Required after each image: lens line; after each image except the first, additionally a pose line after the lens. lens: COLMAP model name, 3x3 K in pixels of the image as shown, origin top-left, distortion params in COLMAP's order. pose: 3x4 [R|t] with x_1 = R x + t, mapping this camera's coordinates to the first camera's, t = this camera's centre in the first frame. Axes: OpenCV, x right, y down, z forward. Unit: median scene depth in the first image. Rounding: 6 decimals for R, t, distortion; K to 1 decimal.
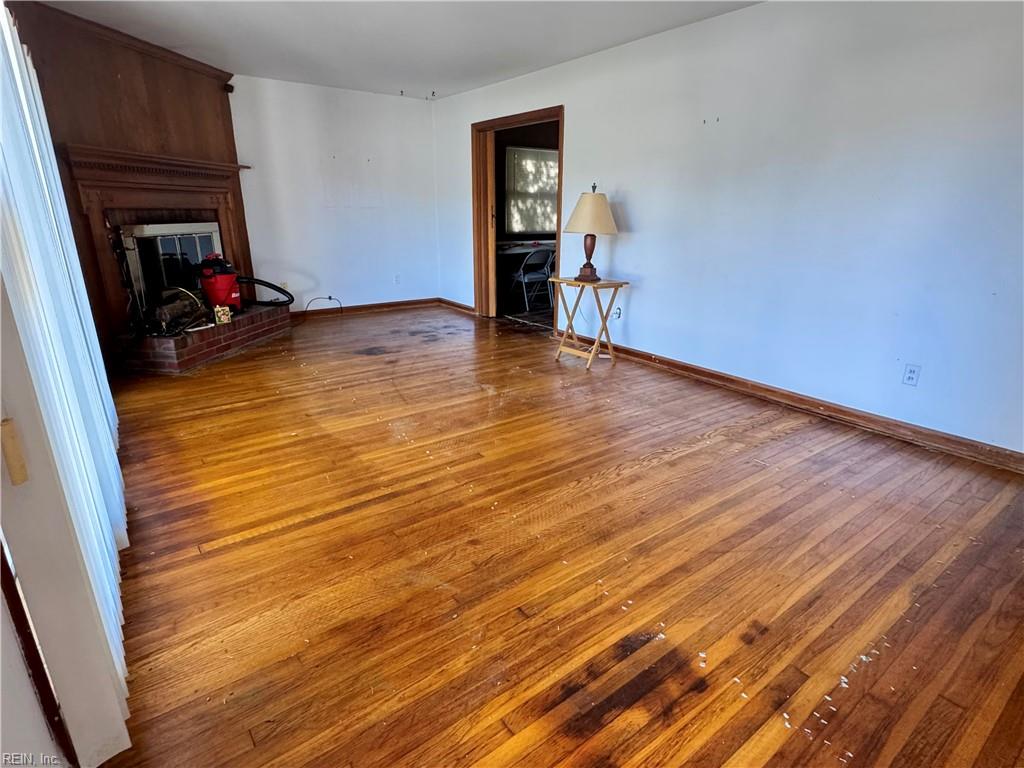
lens RADIAL K [[542.6, 0, 510.5], [0, 542.6, 386.0], [0, 0, 1]] dist [-0.003627, -0.000574]
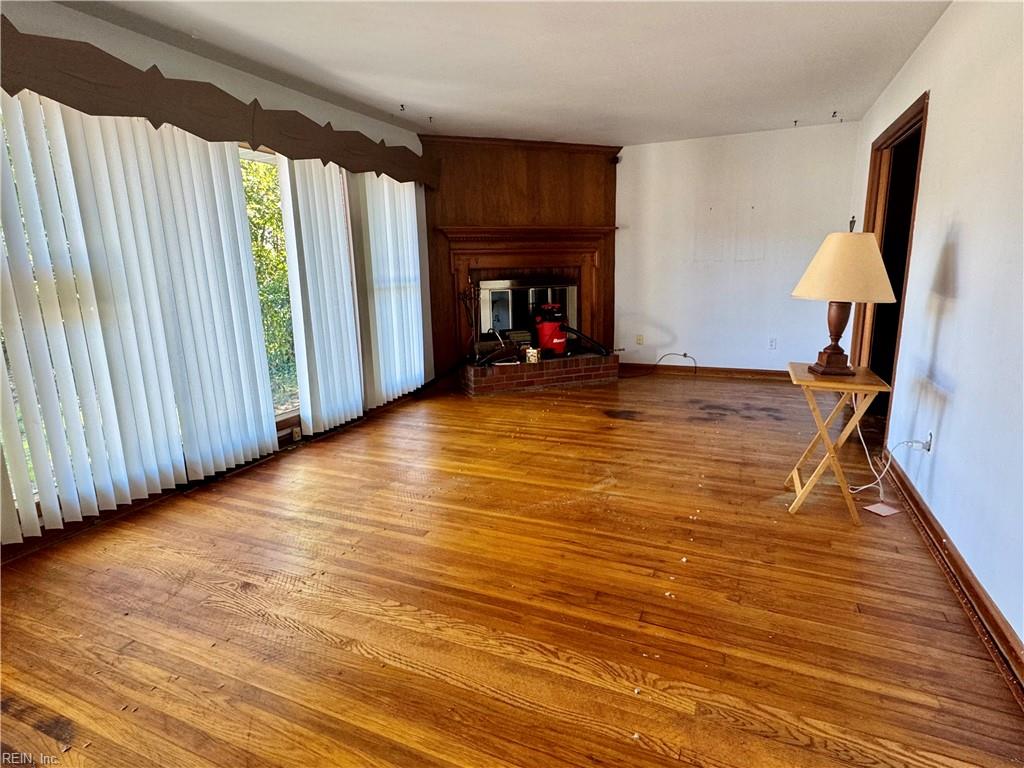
lens RADIAL K [[542.6, 0, 510.1], [0, 542.6, 382.0], [0, 0, 1]] dist [-0.003627, -0.000574]
pose [[0.497263, 0.163911, -0.851976, 0.487841], [-0.243151, 0.968967, 0.044501, -0.126631], [0.832831, 0.185030, 0.521686, 0.389937]]
